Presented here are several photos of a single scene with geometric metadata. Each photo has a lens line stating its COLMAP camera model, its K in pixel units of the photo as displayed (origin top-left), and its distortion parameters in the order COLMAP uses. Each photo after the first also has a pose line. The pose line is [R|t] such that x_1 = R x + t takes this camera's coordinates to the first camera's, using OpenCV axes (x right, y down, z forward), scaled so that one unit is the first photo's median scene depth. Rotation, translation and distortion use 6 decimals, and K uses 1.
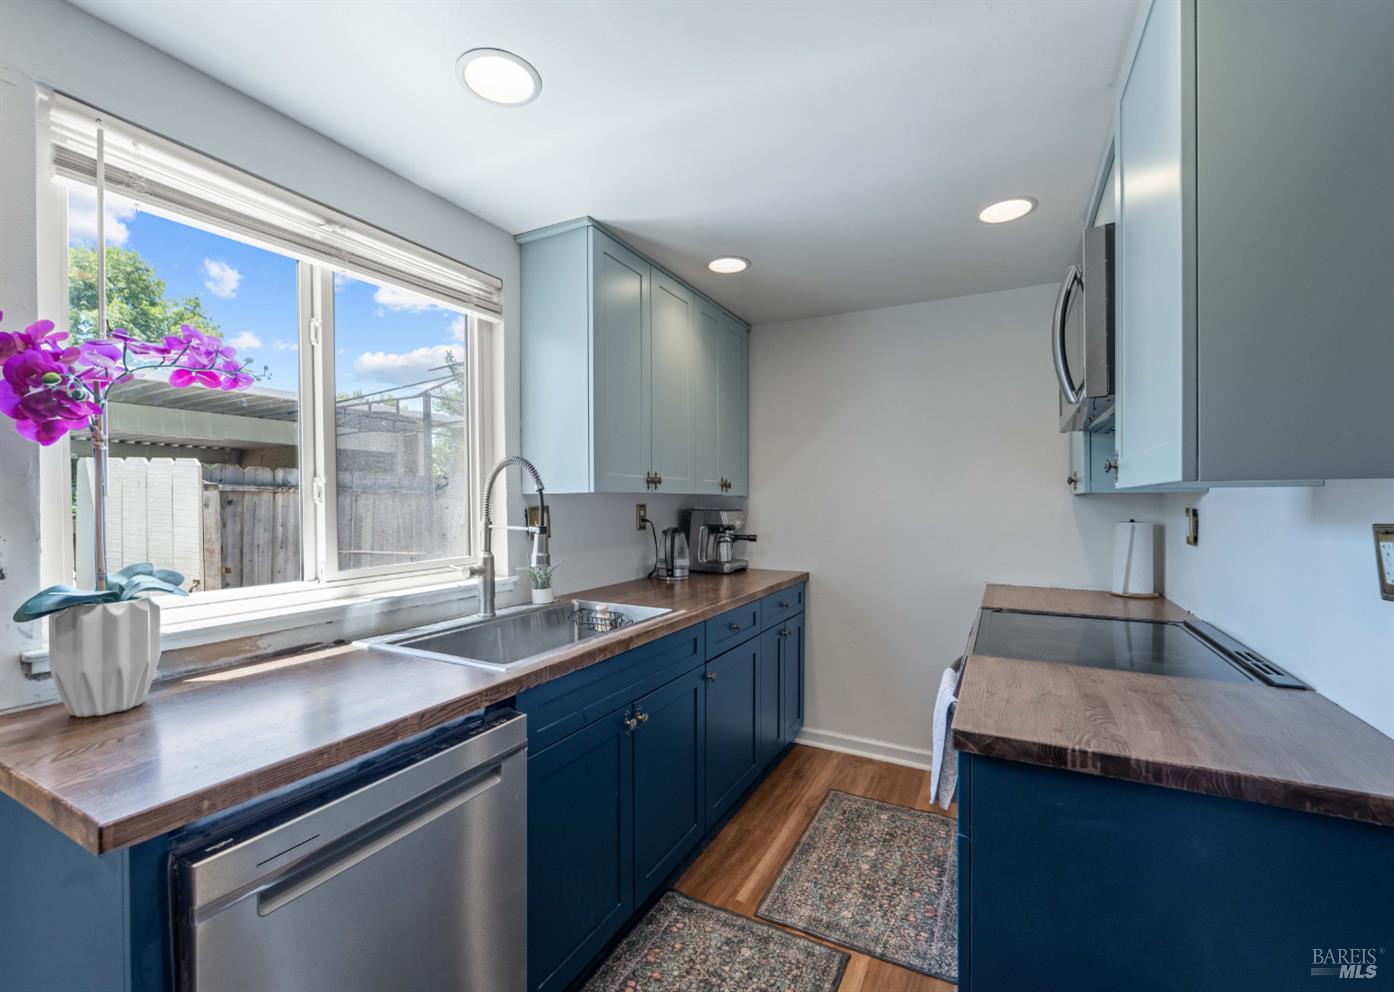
lens RADIAL K [[599.8, 0, 695.0], [0, 599.8, 503.8], [0, 0, 1]] dist [0.001611, 0.000228]
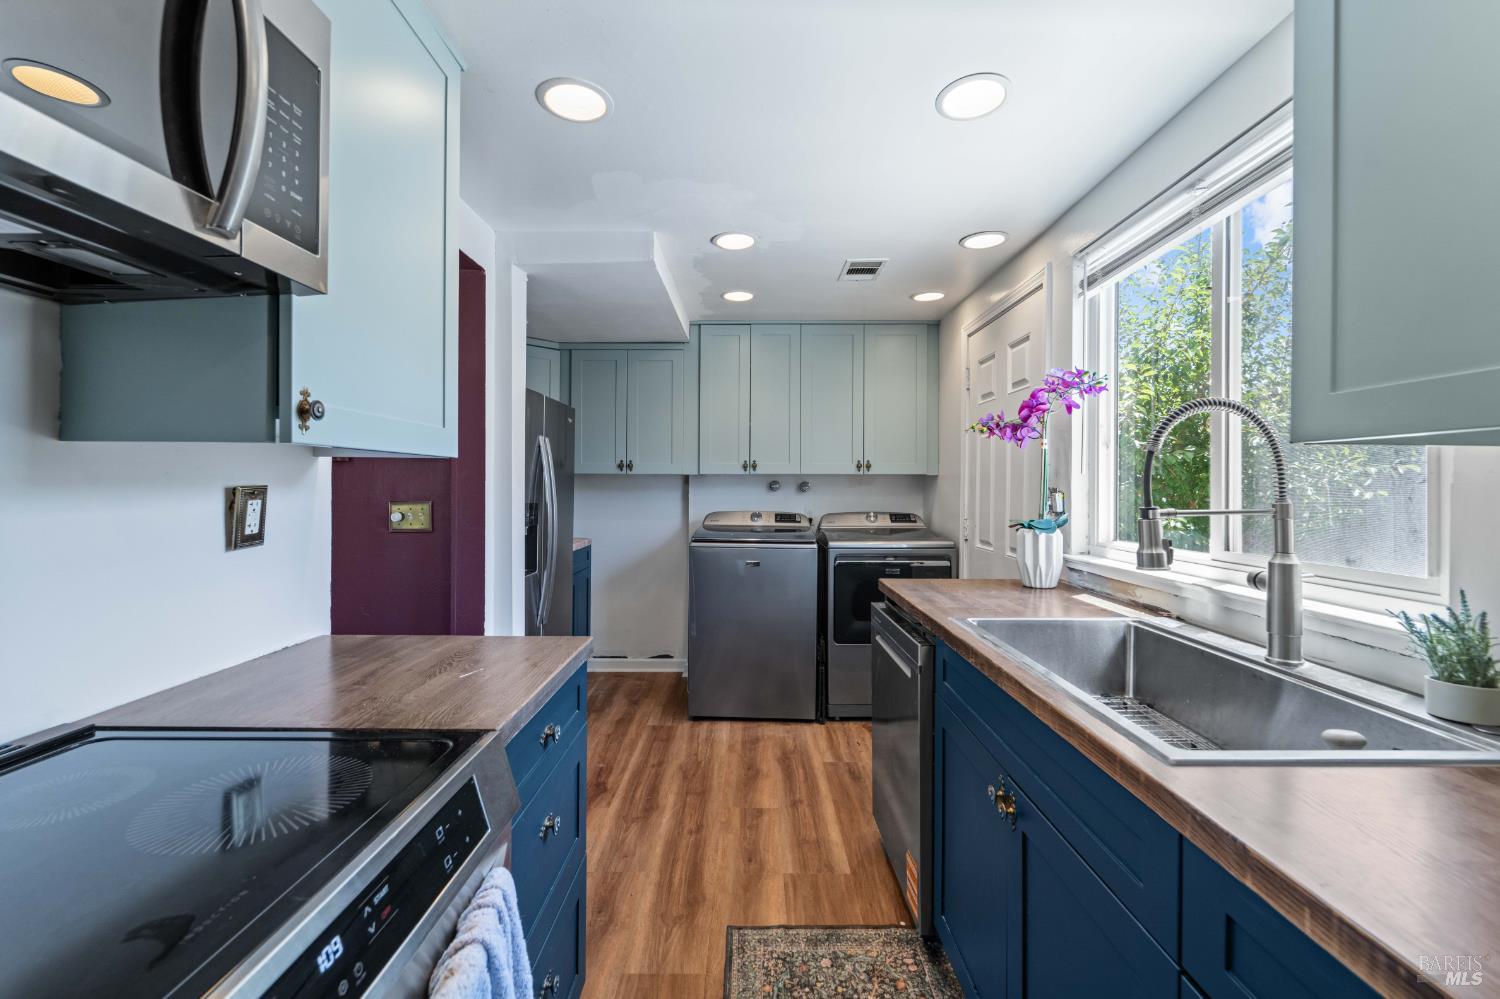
lens RADIAL K [[611.2, 0, 748.5], [0, 611.2, 491.5], [0, 0, 1]] dist [-0.002227, -0.000544]
pose [[-0.887303, 0.002821, -0.461179, 0.418512], [-0.002785, 0.999930, 0.011475, 0.012974], [0.461179, 0.011466, -0.887233, 1.331472]]
